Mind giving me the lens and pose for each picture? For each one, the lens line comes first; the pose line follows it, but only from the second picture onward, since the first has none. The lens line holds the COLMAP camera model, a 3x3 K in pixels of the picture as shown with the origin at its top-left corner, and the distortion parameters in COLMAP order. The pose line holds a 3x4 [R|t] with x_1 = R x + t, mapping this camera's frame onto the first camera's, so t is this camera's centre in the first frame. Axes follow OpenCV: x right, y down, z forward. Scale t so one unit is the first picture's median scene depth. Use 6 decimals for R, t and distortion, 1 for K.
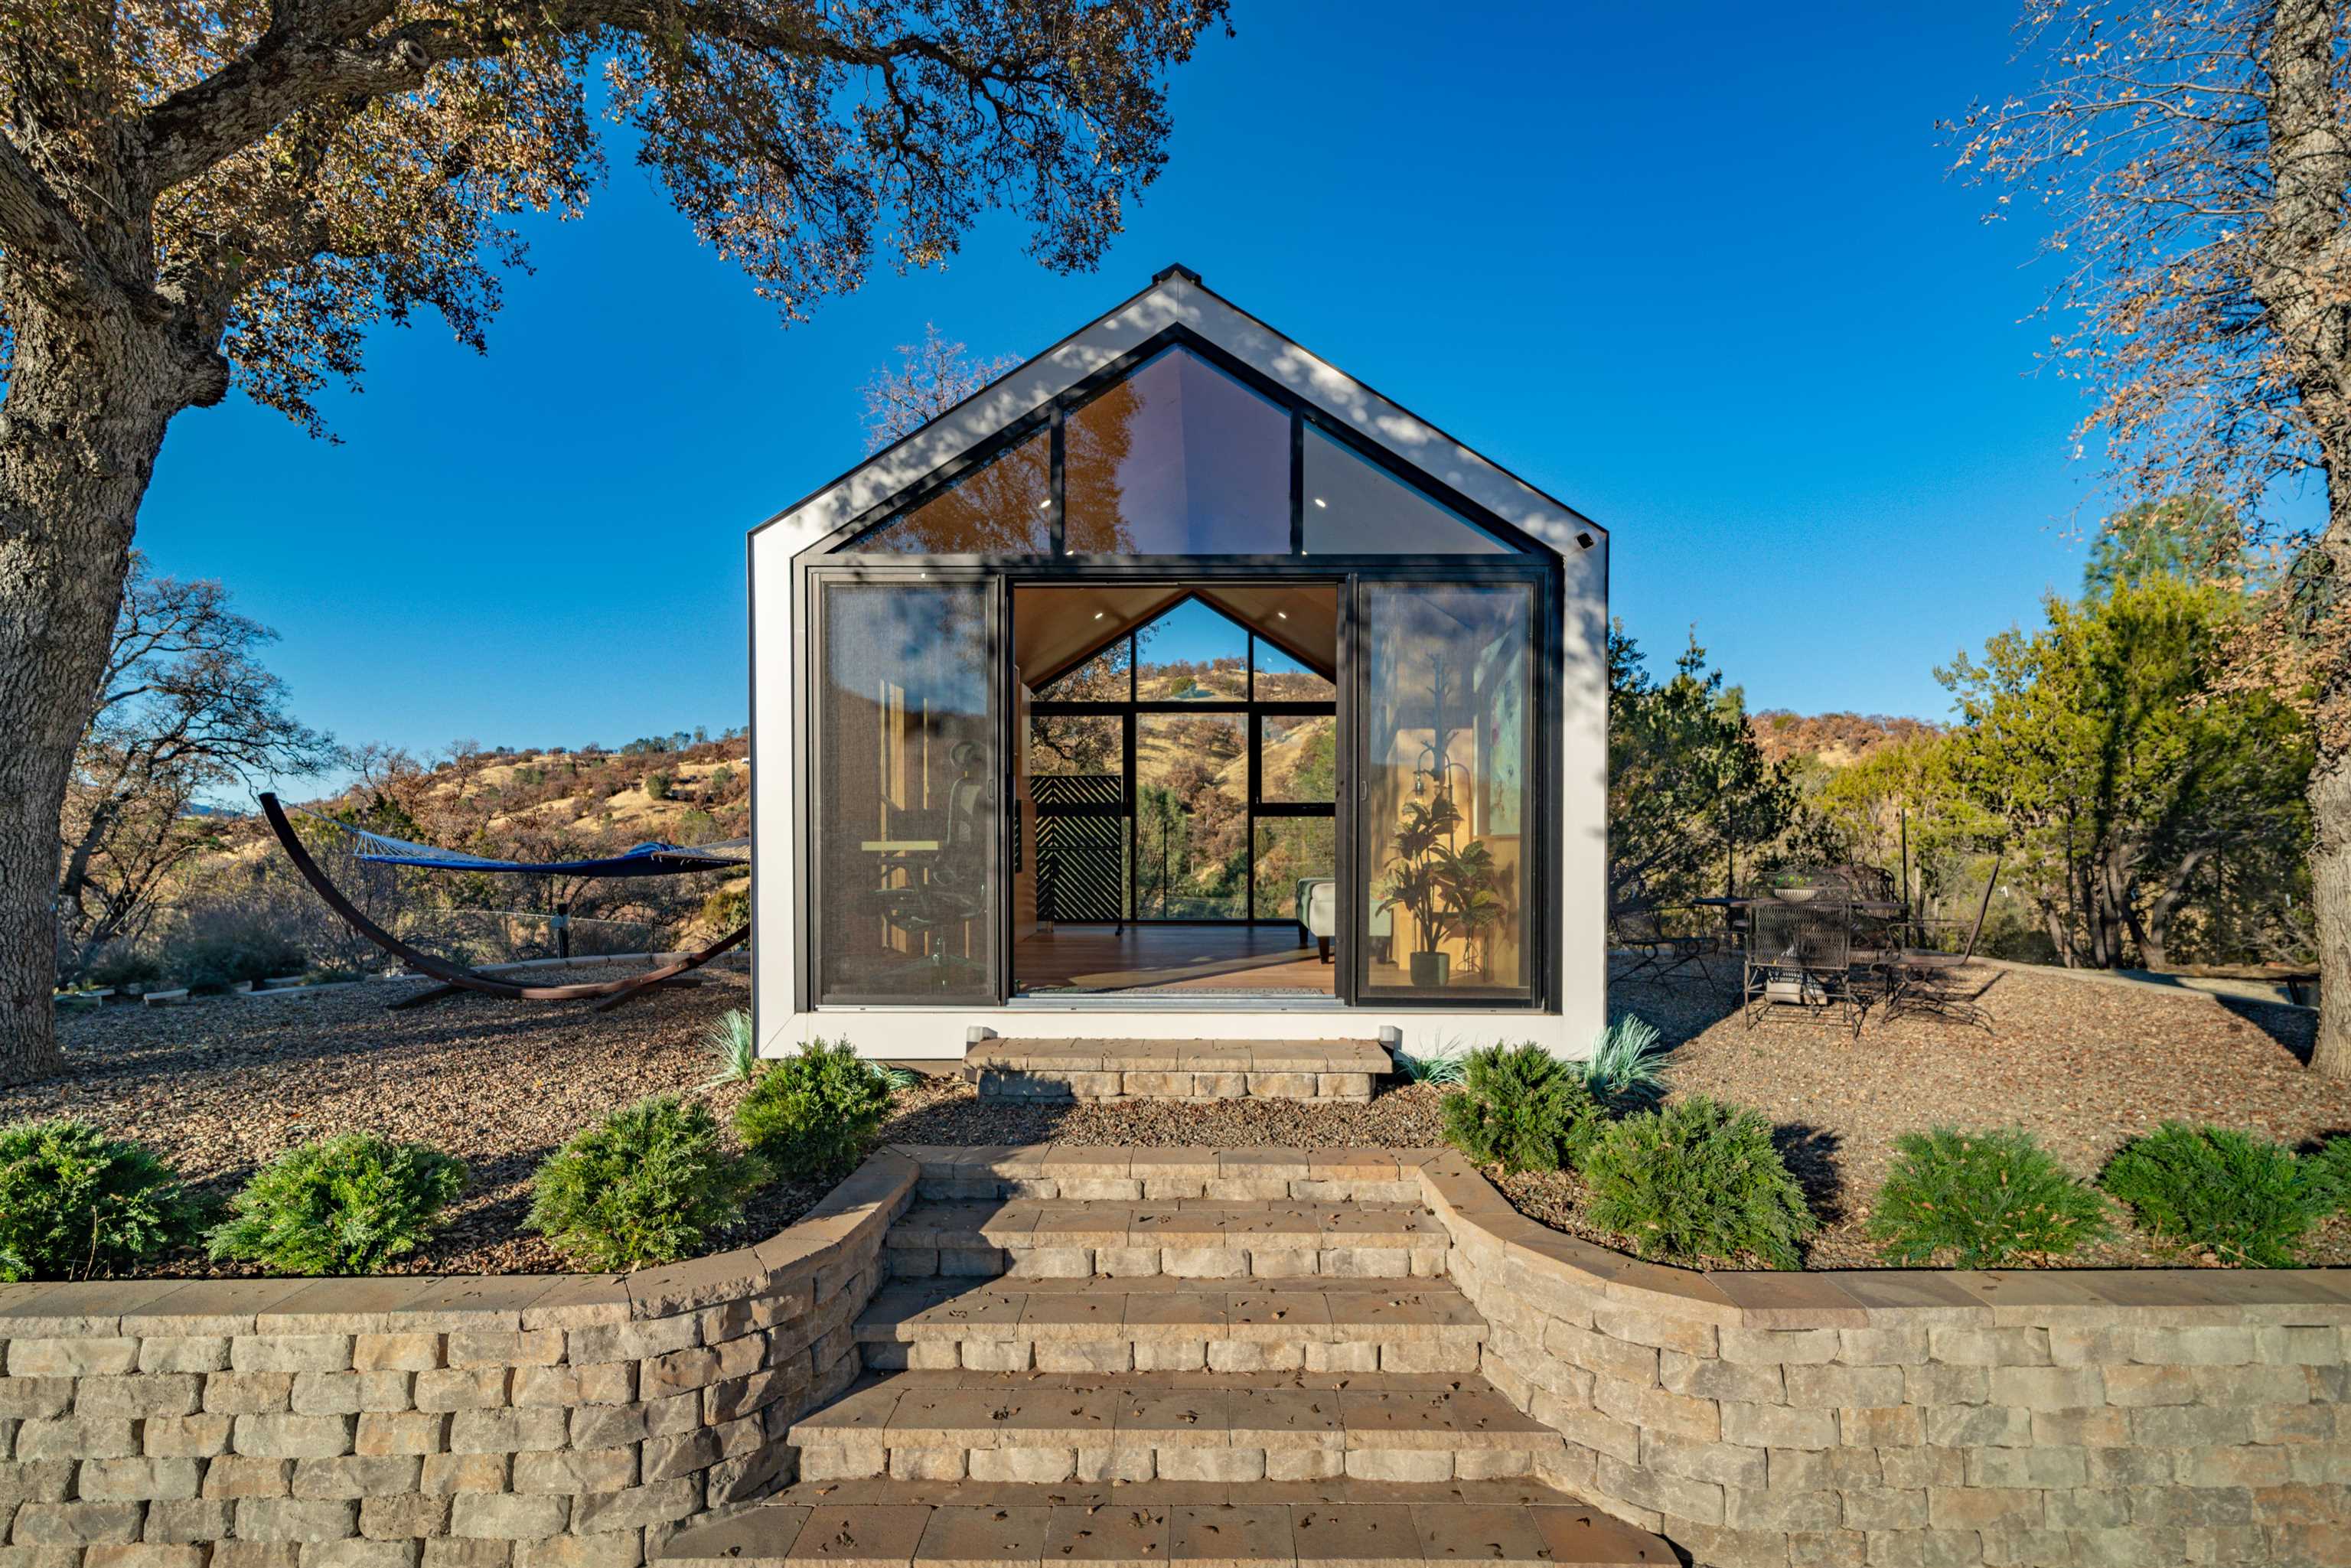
lens RADIAL K [[1004.5, 0, 1206.5], [0, 1004.5, 863.0], [0, 0, 1]] dist [-0.000264, -0.000068]
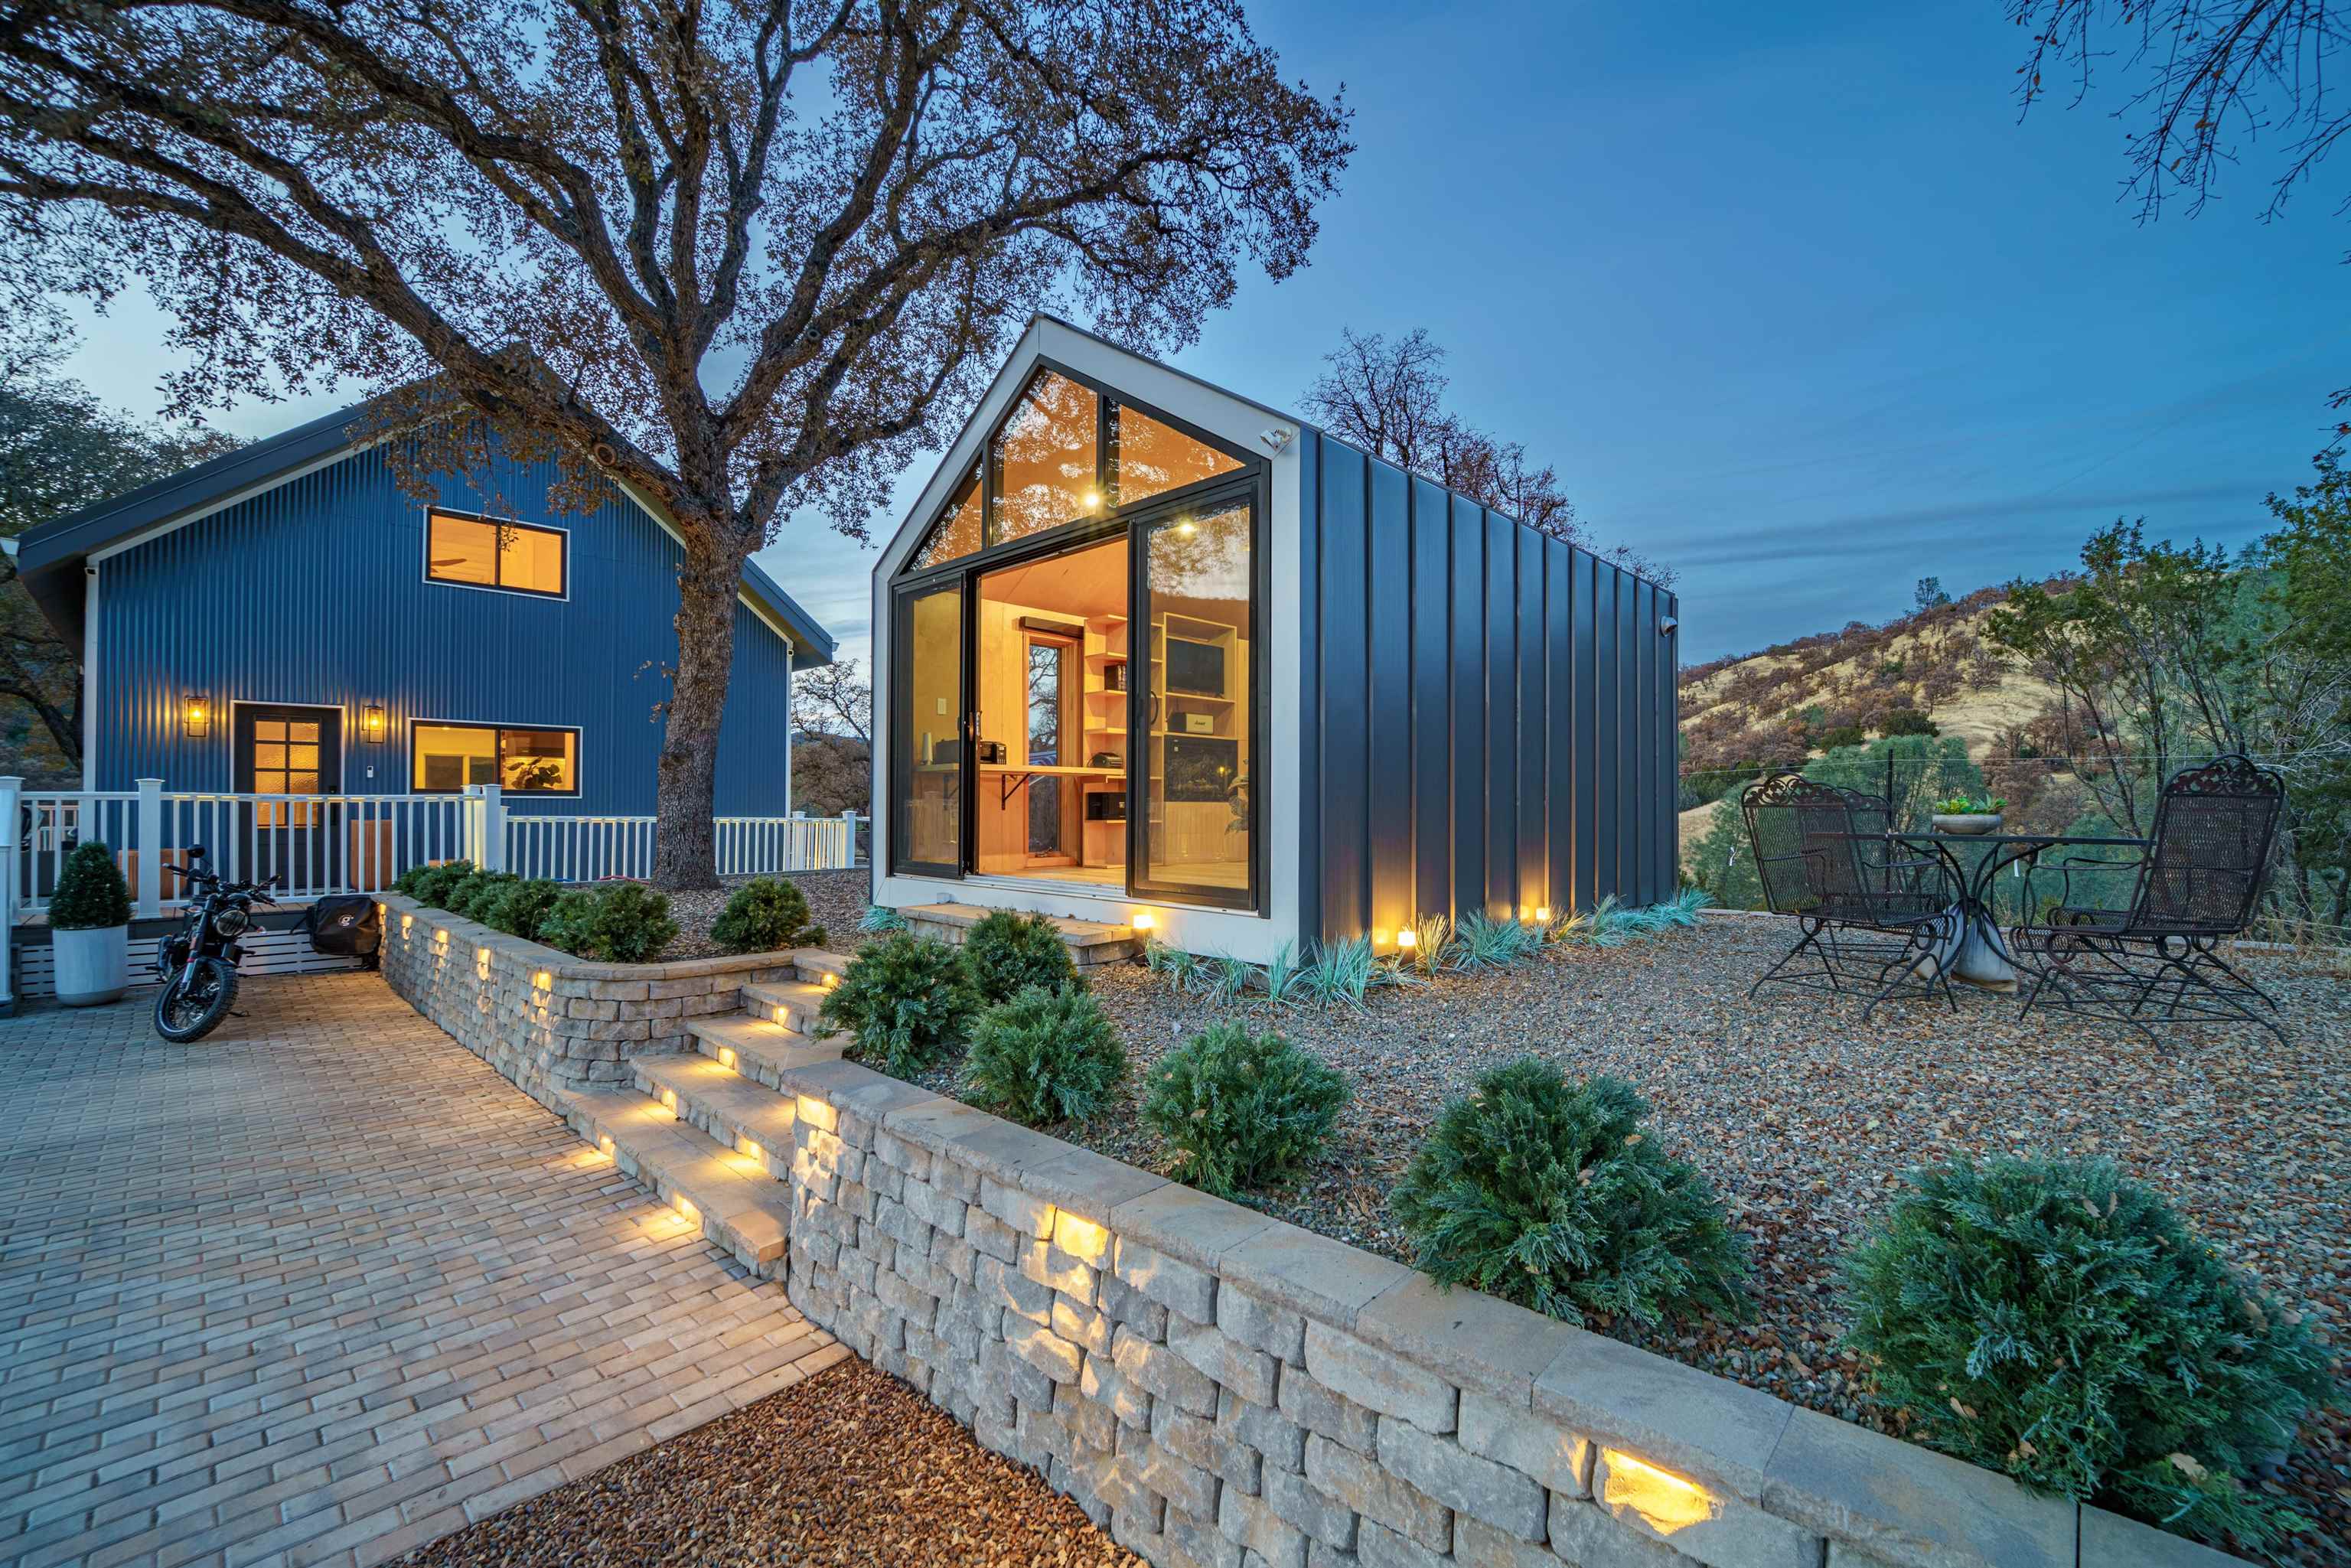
lens RADIAL K [[989.3, 0, 1175.9], [0, 989.3, 806.2], [0, 0, 1]] dist [-0.016630, 0.000249]
pose [[0.710941, -0.000243, -0.703251, 1.026793], [-0.019521, 0.999608, -0.020079, 0.066247], [0.702980, 0.028003, 0.710658, 0.244190]]
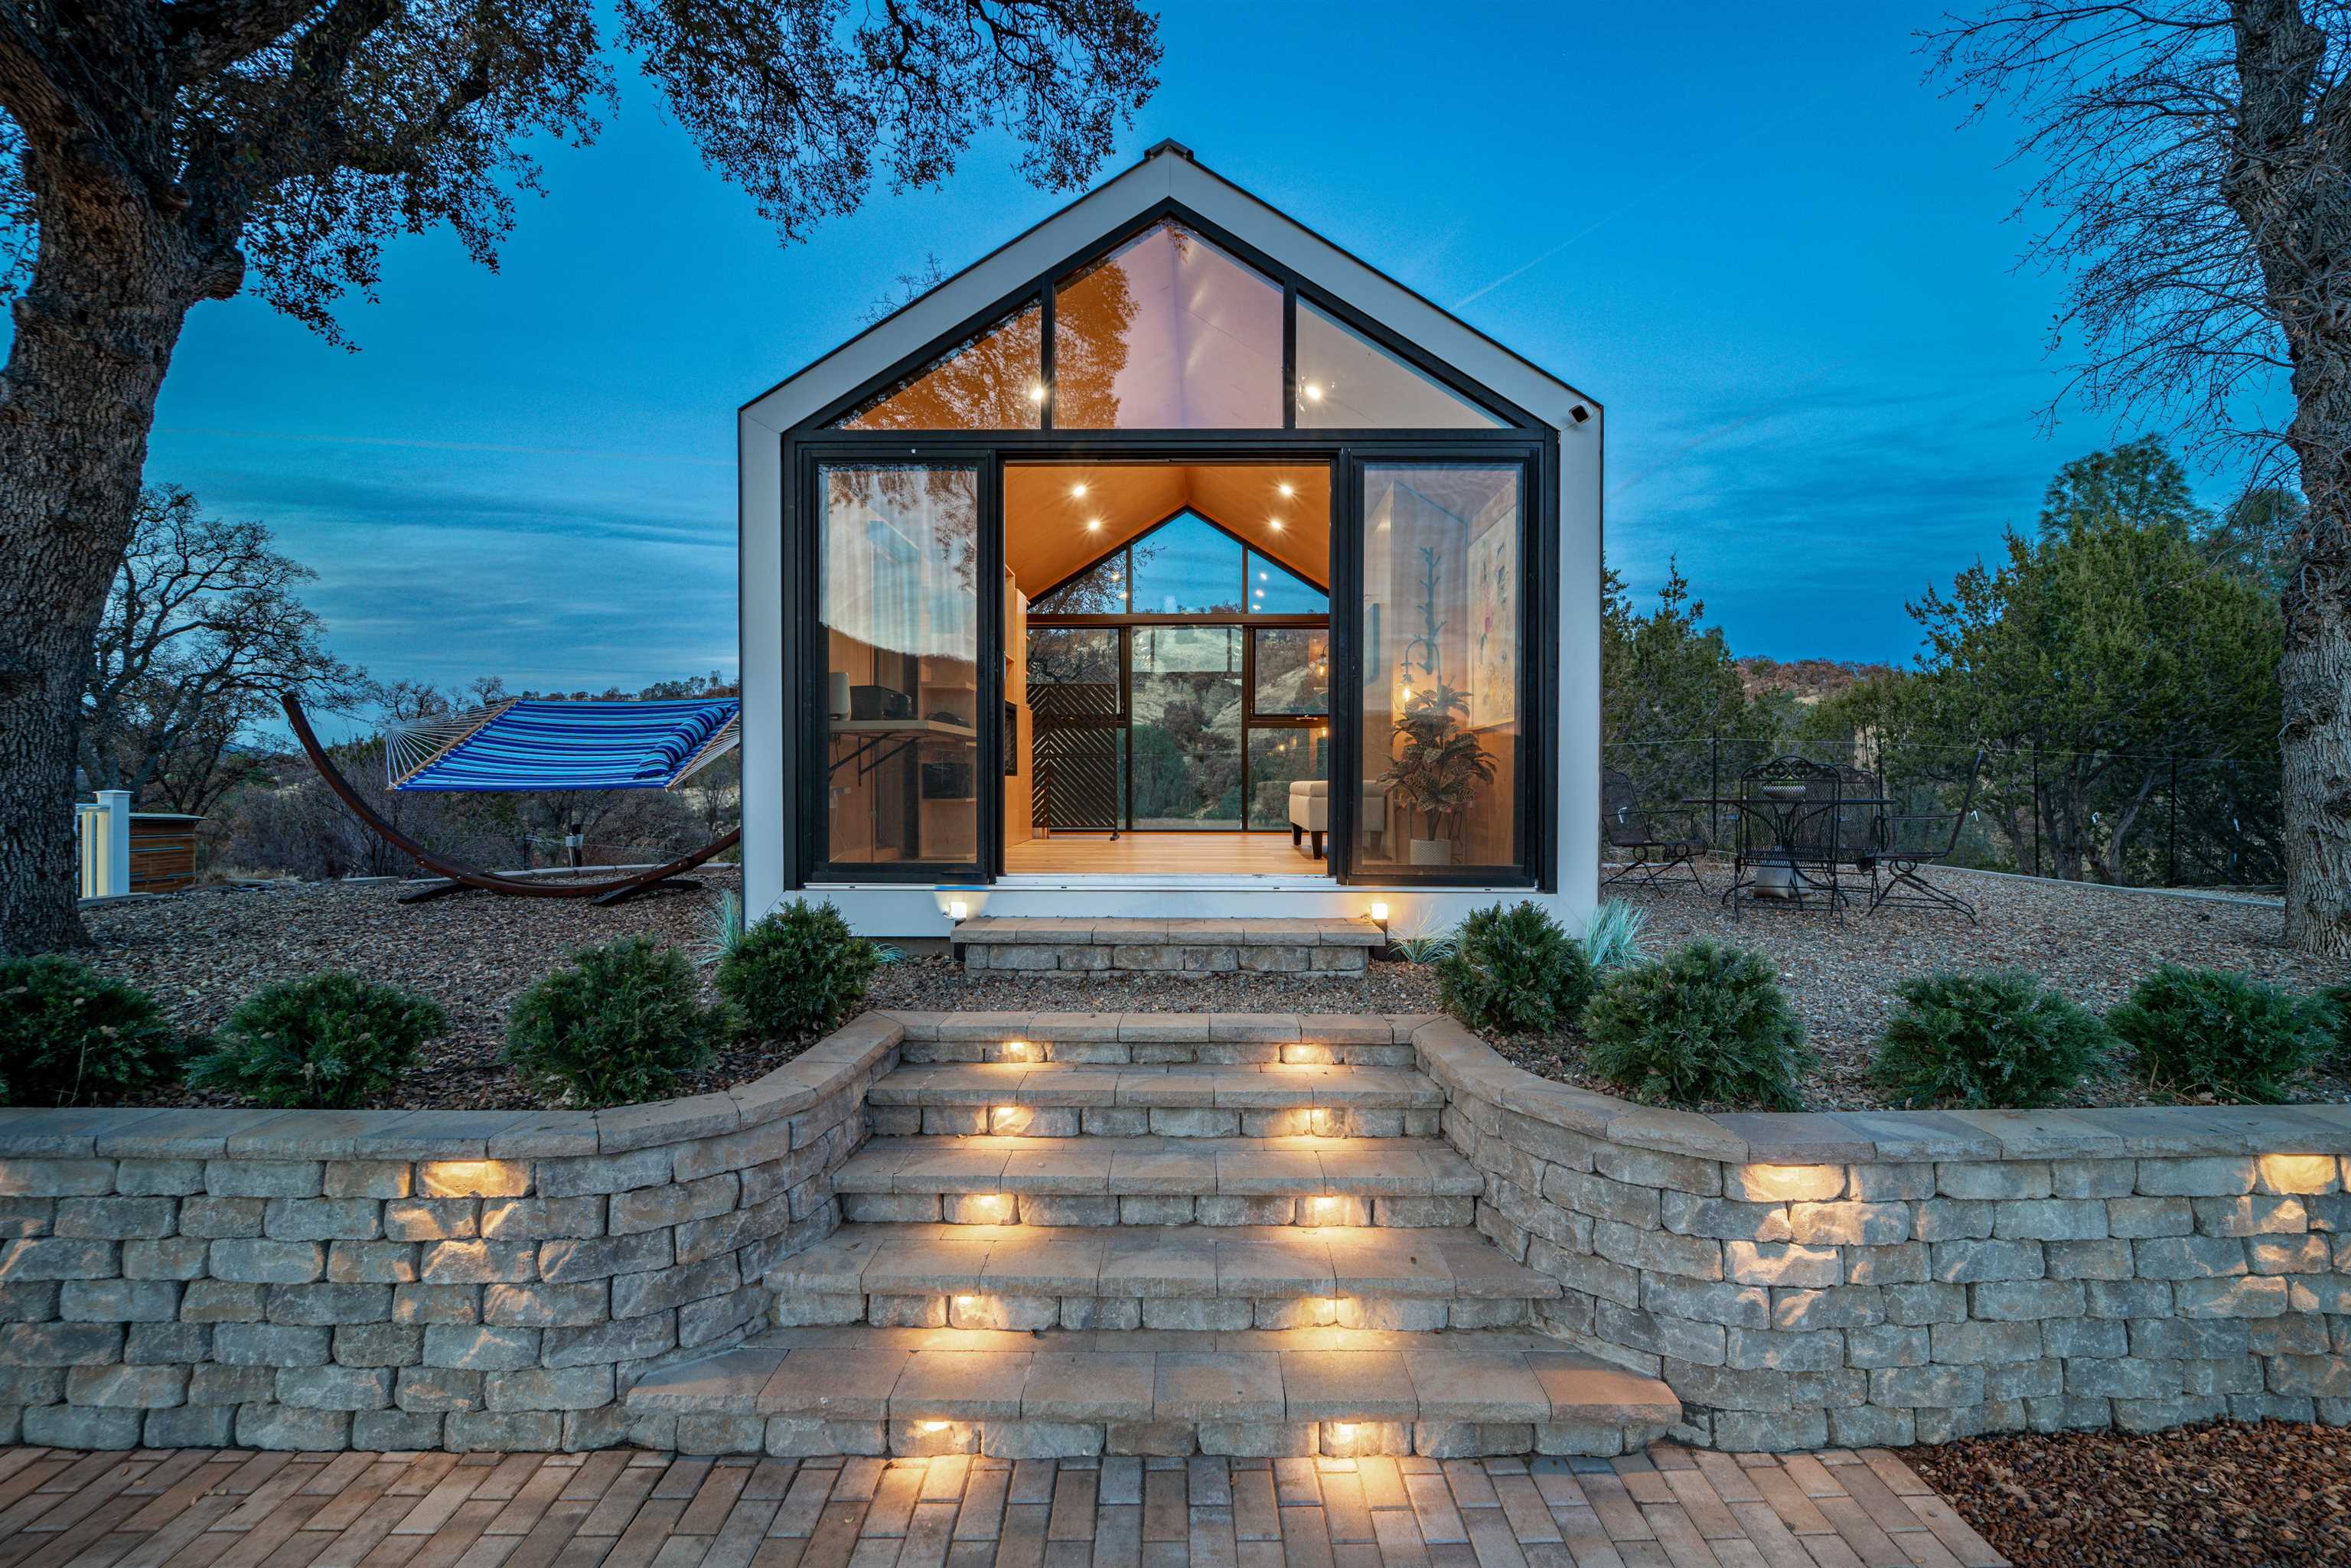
lens RADIAL K [[977.6, 0, 1198.4], [0, 977.6, 809.2], [0, 0, 1]] dist [-0.036215, 0.006658]
pose [[0.999988, -0.001602, -0.004556, 0.006087], [0.001609, 0.999998, 0.001524, 0.071783], [0.004553, -0.001531, 0.999988, 0.043340]]
